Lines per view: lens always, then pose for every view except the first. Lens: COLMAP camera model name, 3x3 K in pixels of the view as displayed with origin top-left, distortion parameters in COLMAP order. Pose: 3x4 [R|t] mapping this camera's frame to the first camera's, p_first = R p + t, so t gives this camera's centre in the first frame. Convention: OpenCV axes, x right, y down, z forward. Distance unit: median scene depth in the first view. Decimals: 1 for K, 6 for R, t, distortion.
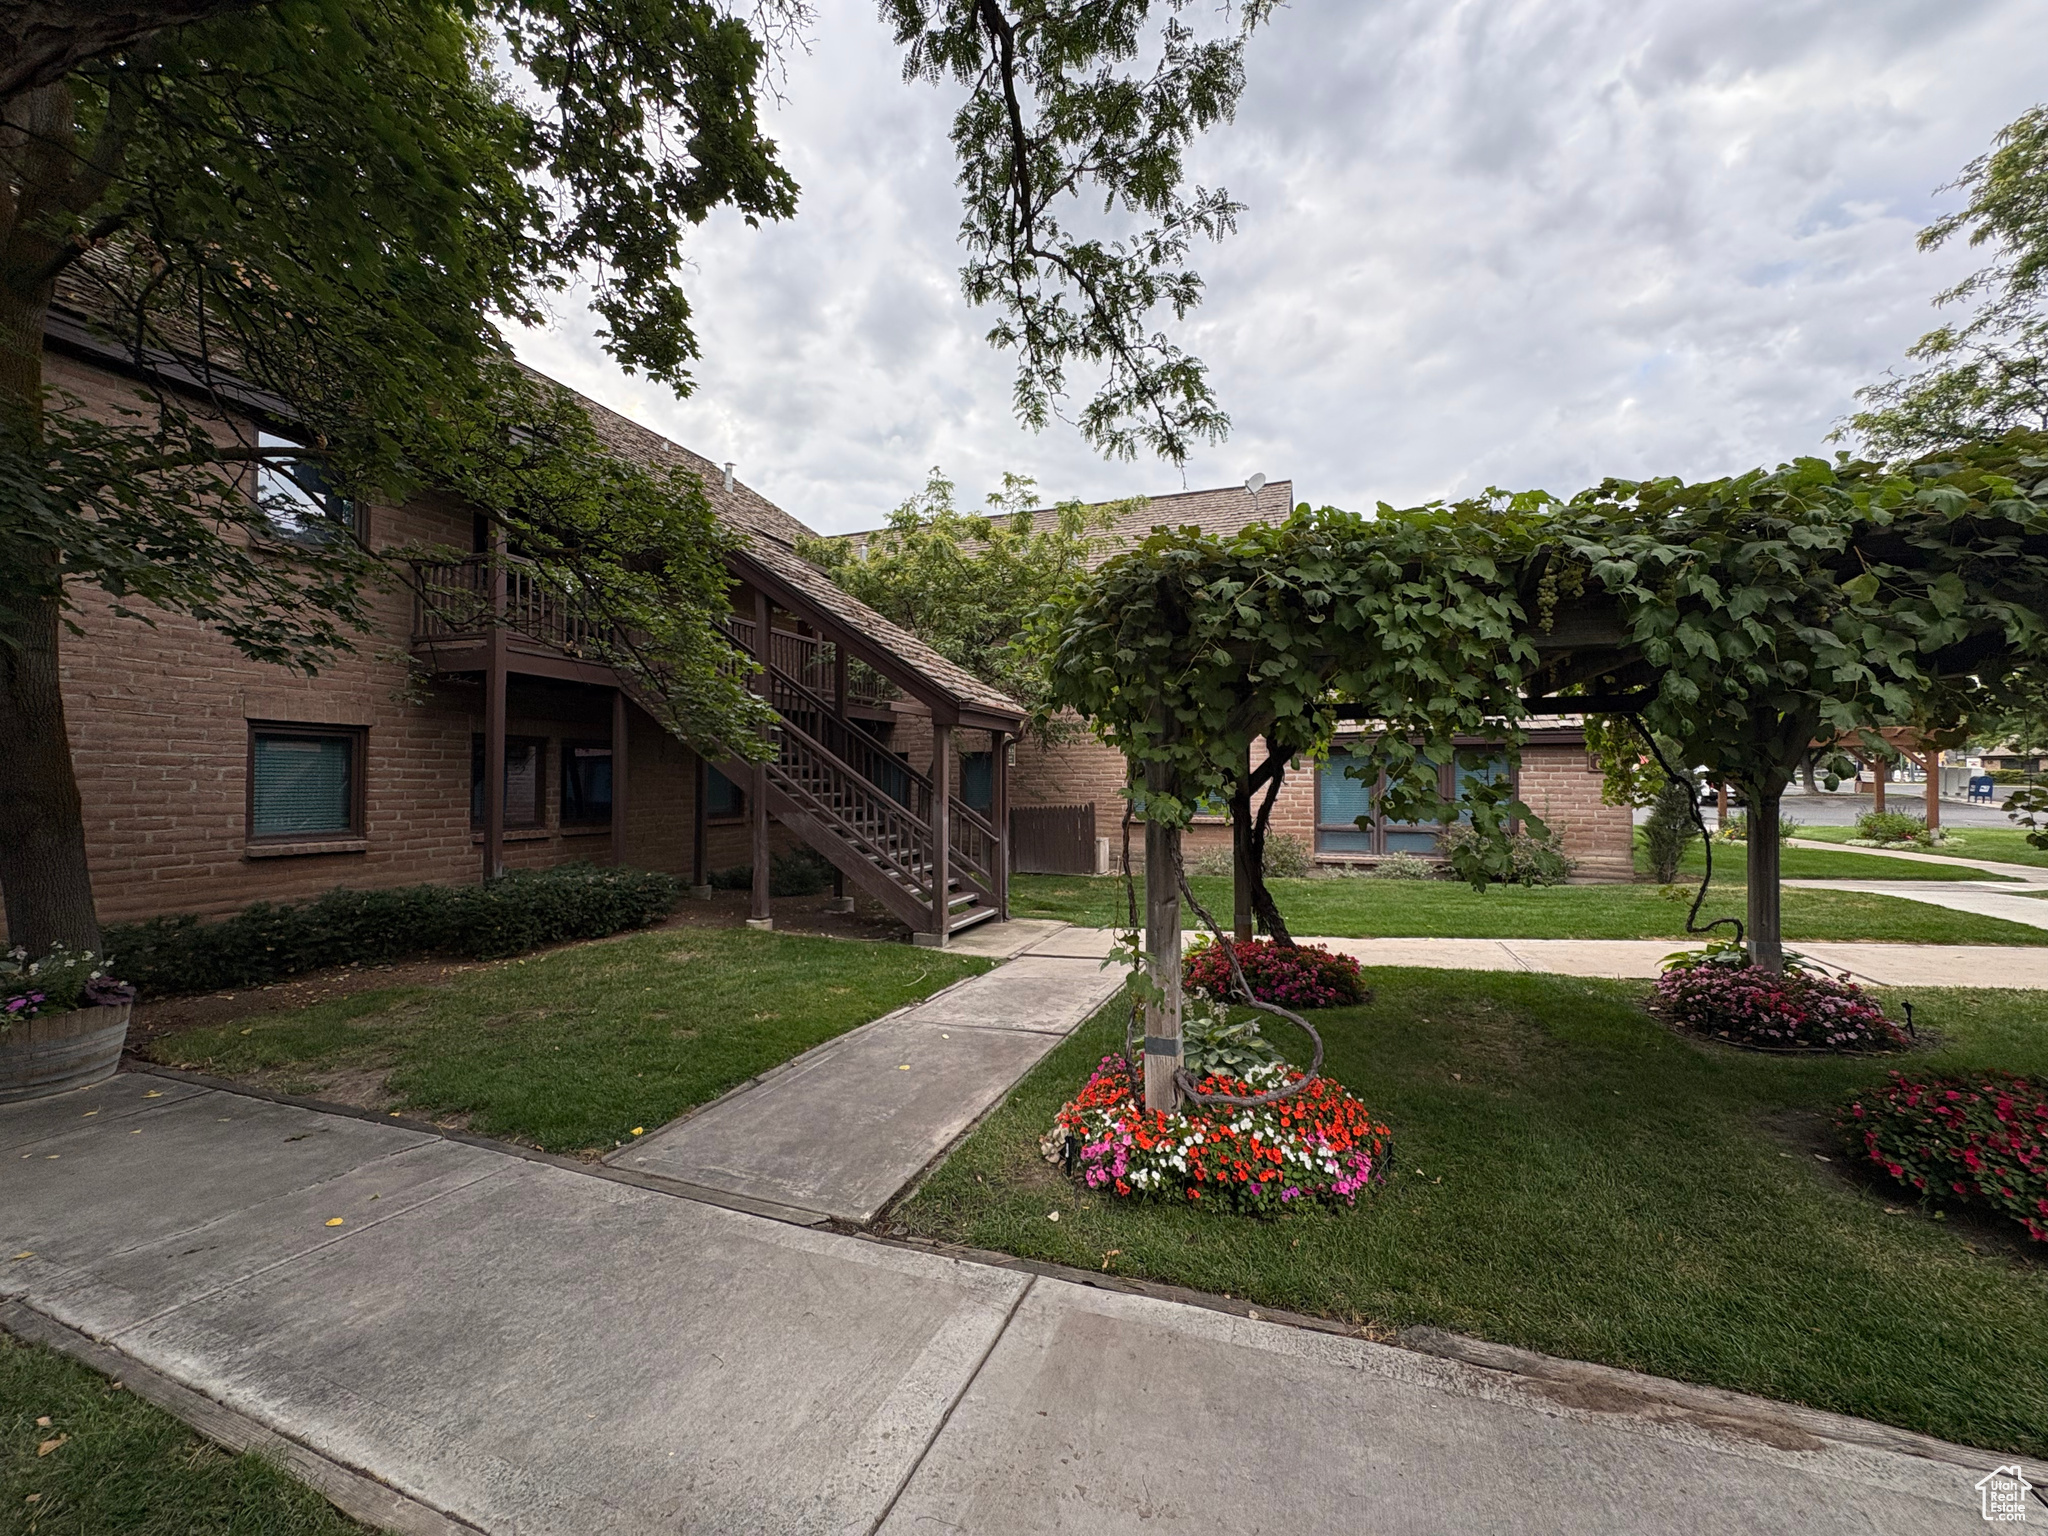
lens RADIAL K [[813.1, 0, 1025.6], [0, 813.1, 770.1], [0, 0, 1]] dist [-0.000921, 0.000719]
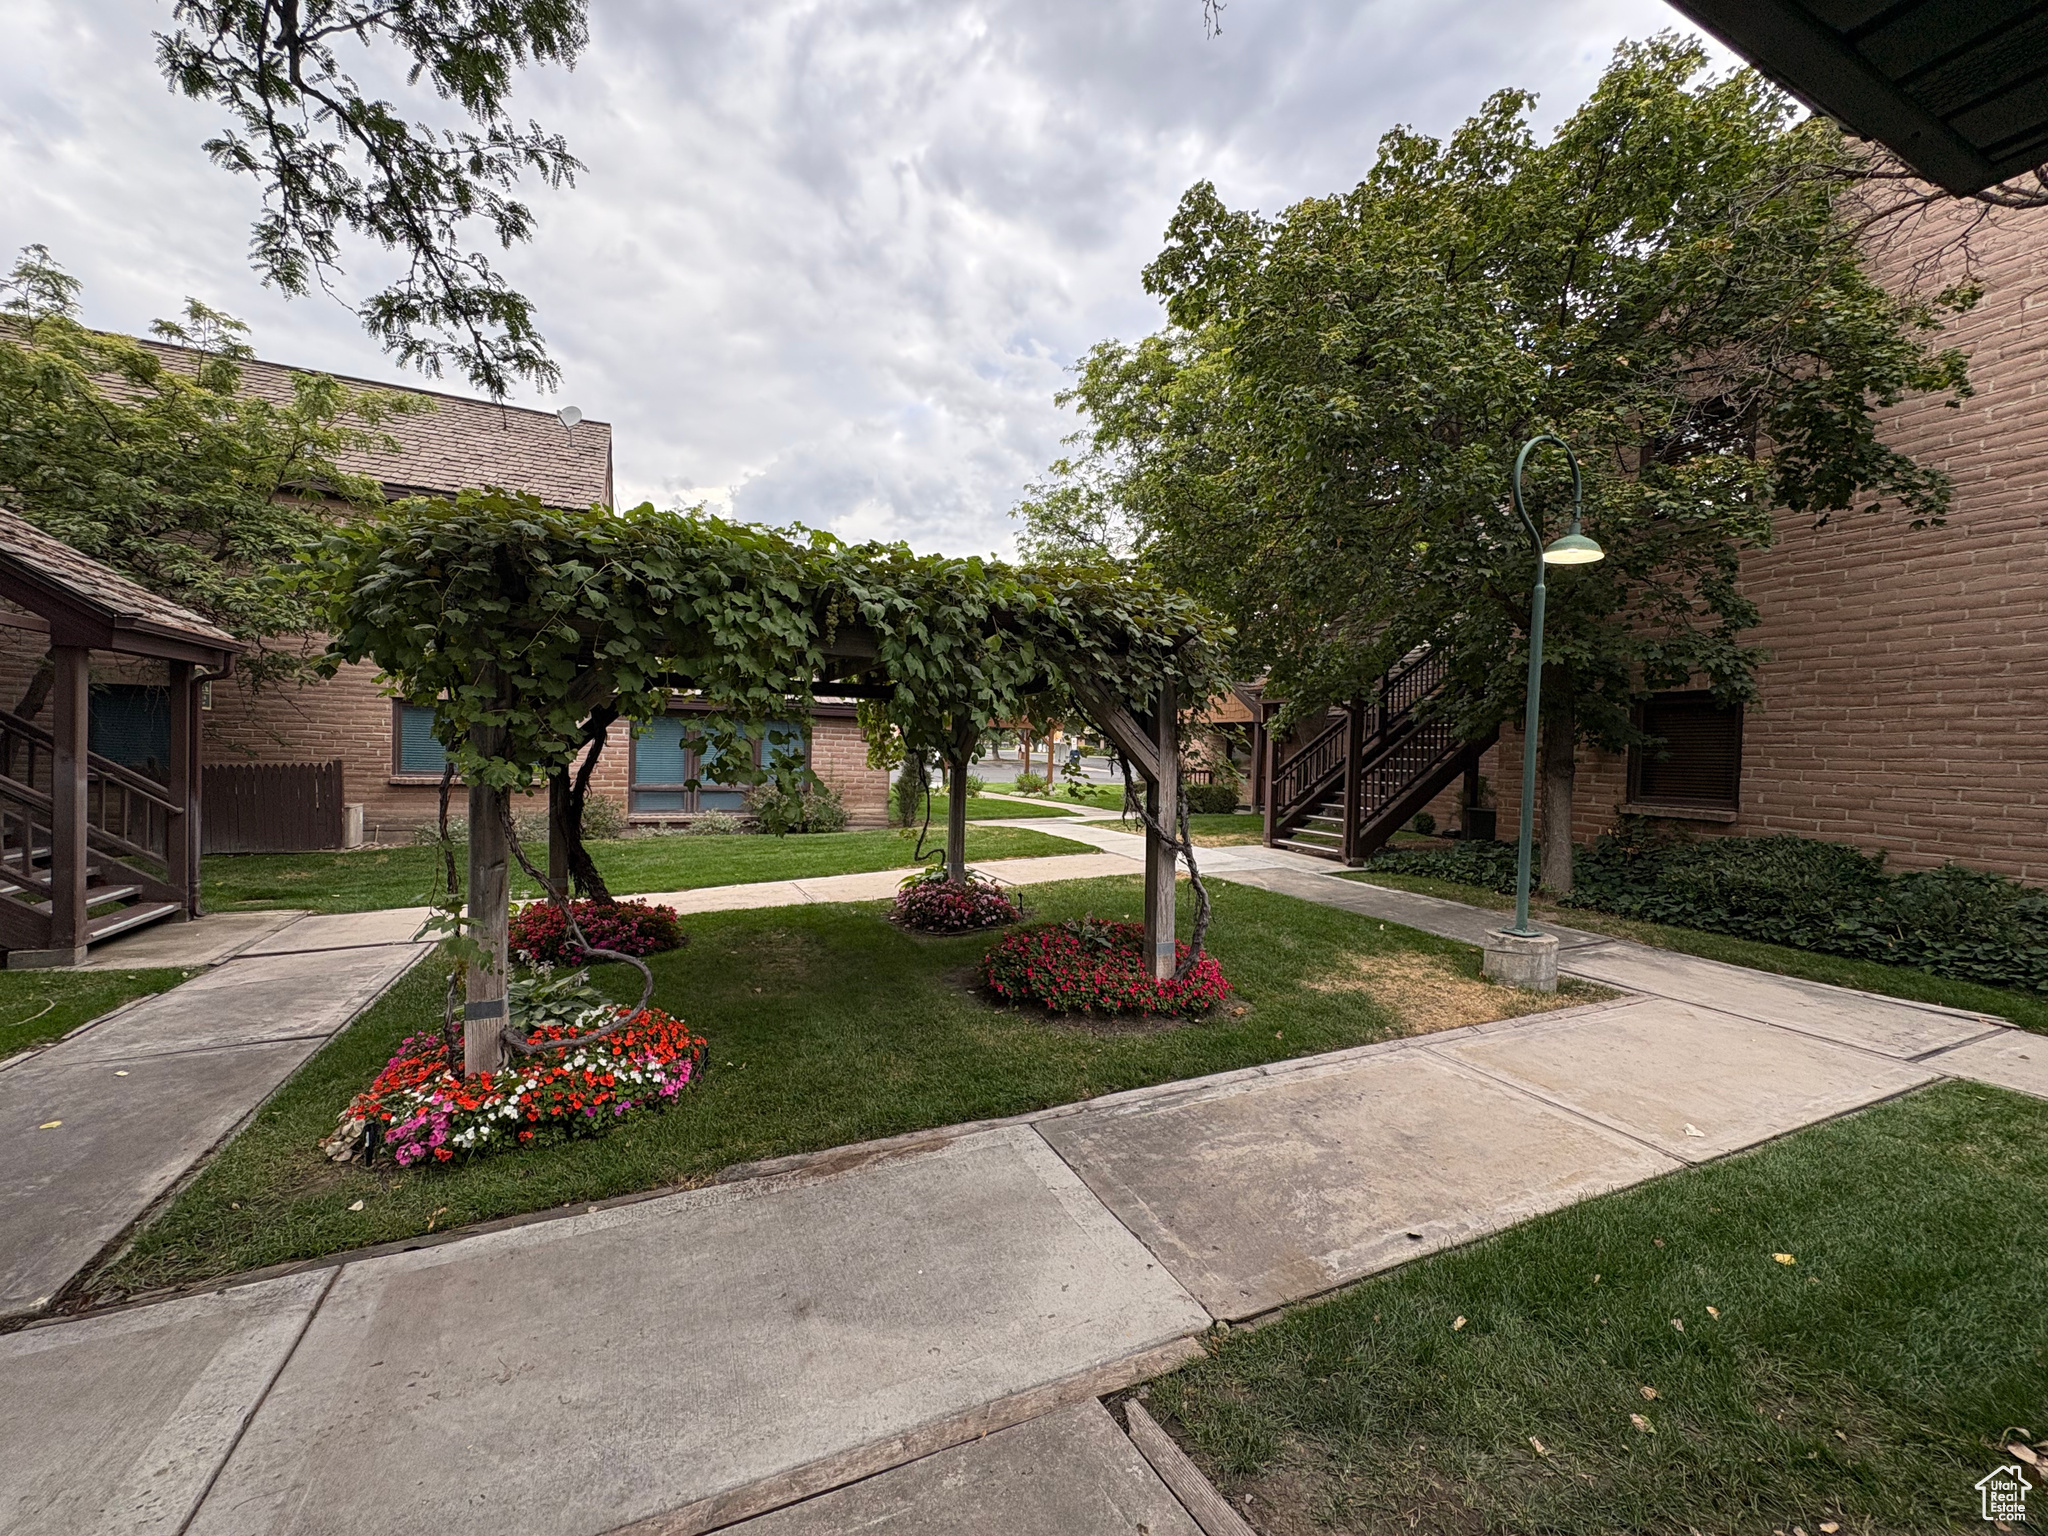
lens RADIAL K [[813.1, 0, 1025.6], [0, 813.1, 770.1], [0, 0, 1]] dist [-0.000921, 0.000719]
pose [[0.695071, 0.004031, 0.718930, -0.066601], [-0.039965, 0.998655, 0.033040, -0.010583], [-0.717829, -0.051698, 0.694297, -0.114672]]
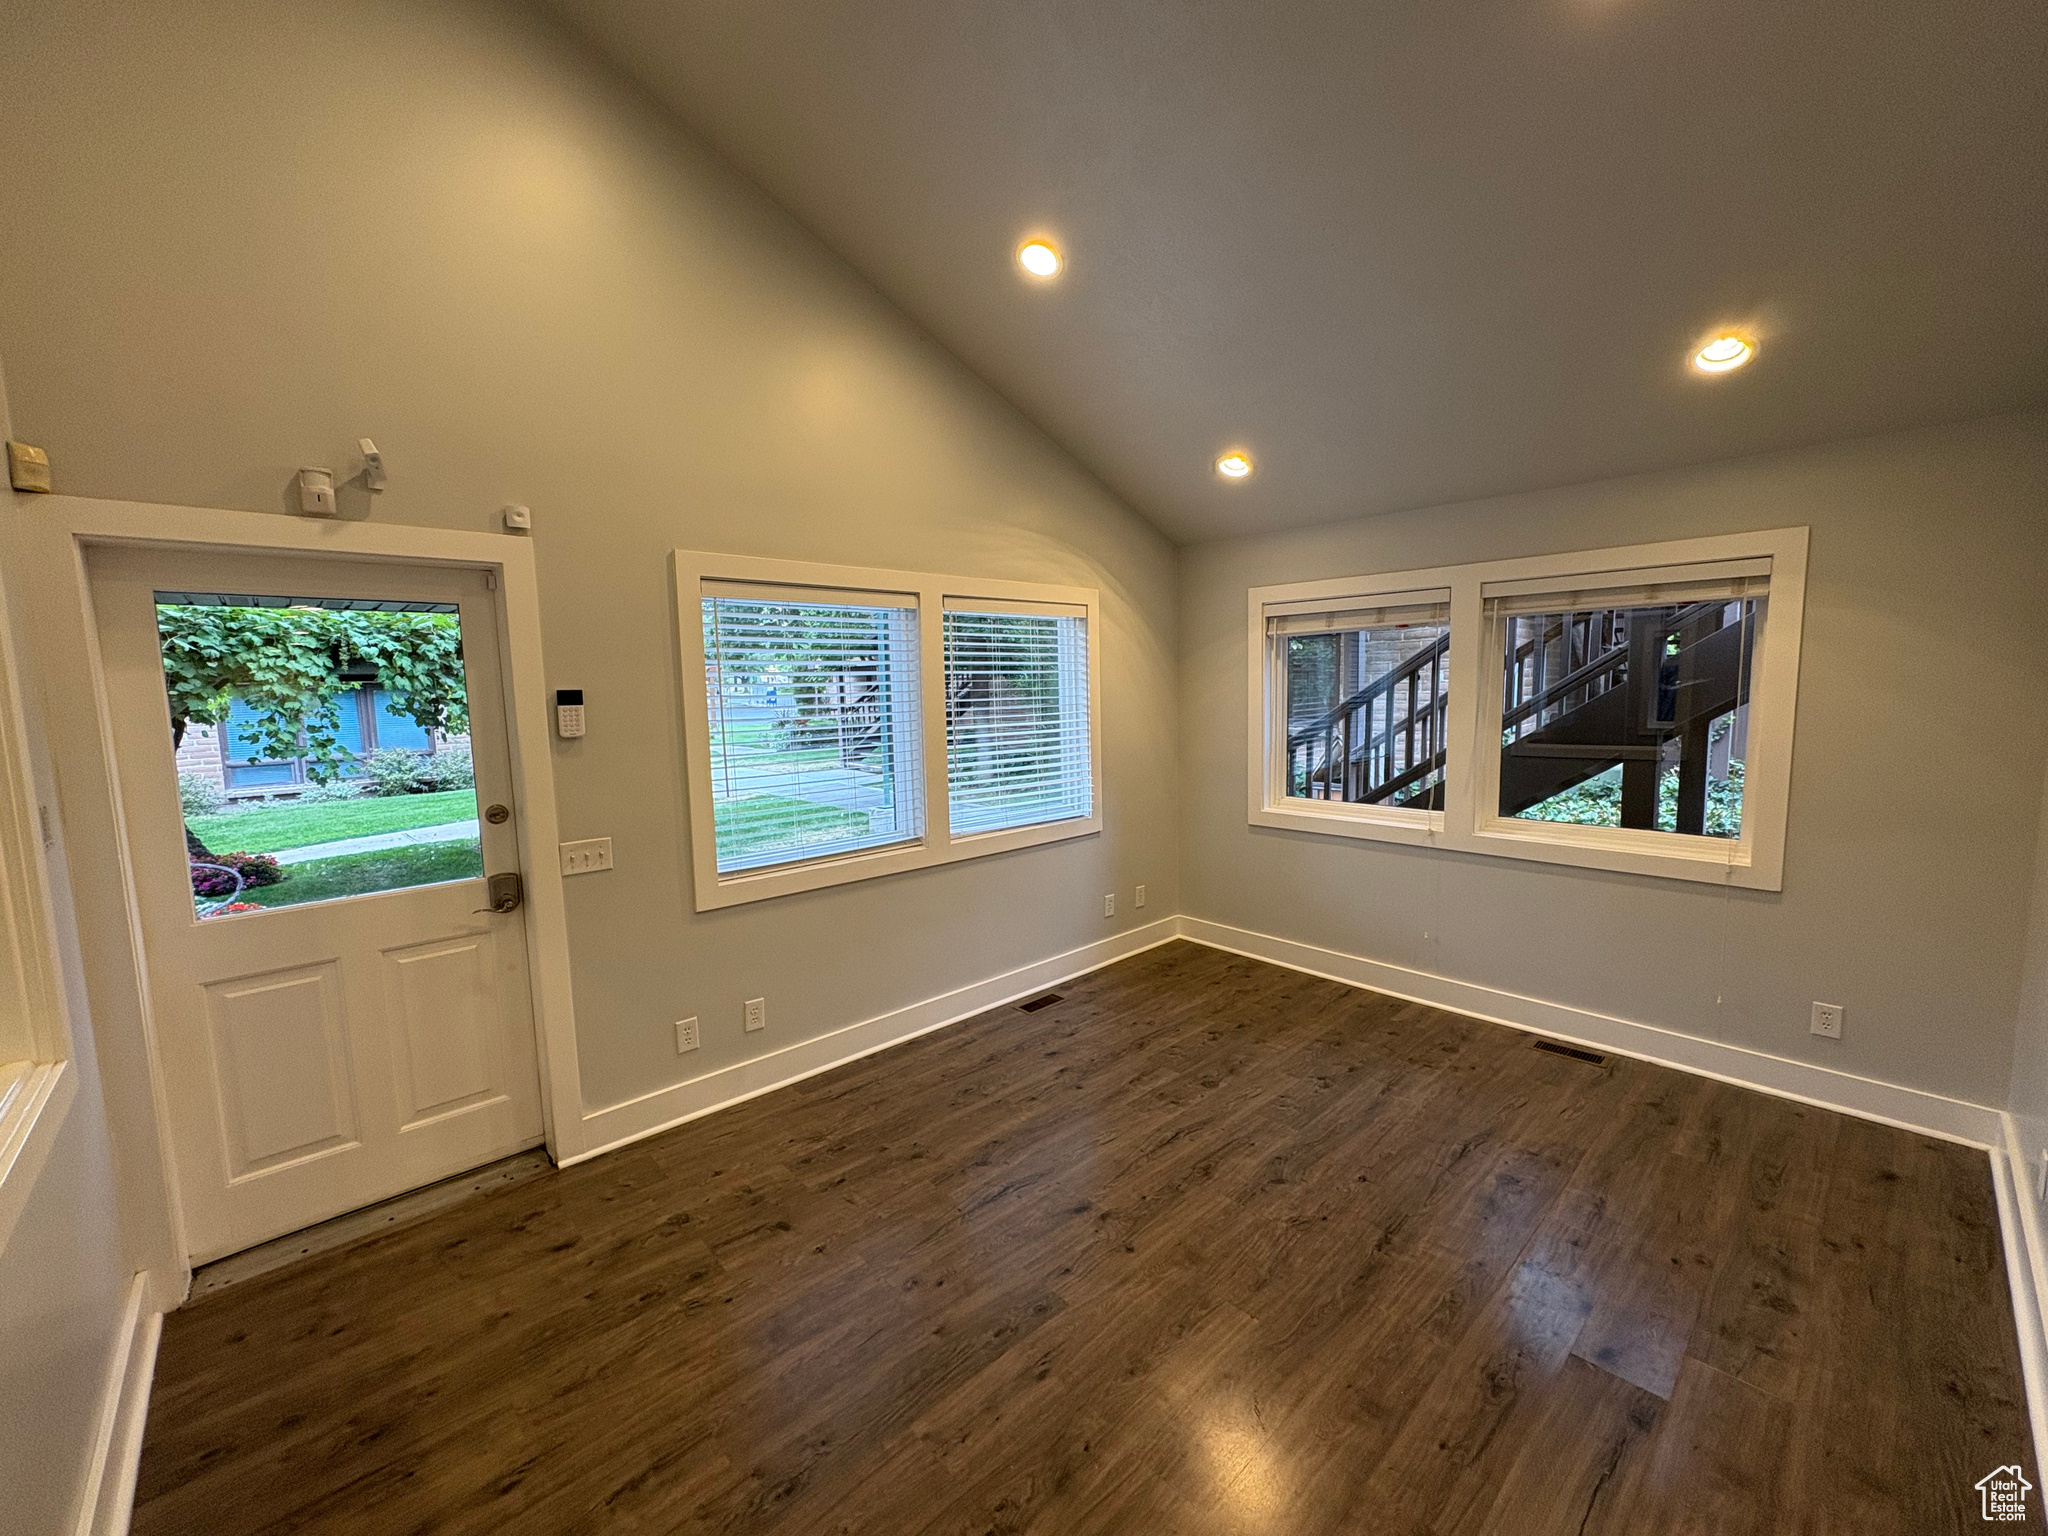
lens RADIAL K [[813.1, 0, 1025.6], [0, 813.1, 770.1], [0, 0, 1]] dist [-0.000921, 0.000719]
pose [[0.431881, -0.104916, 0.895808, -0.363119], [0.011056, 0.993753, 0.111057, -0.074179], [-0.901863, -0.038059, 0.430343, -1.020178]]
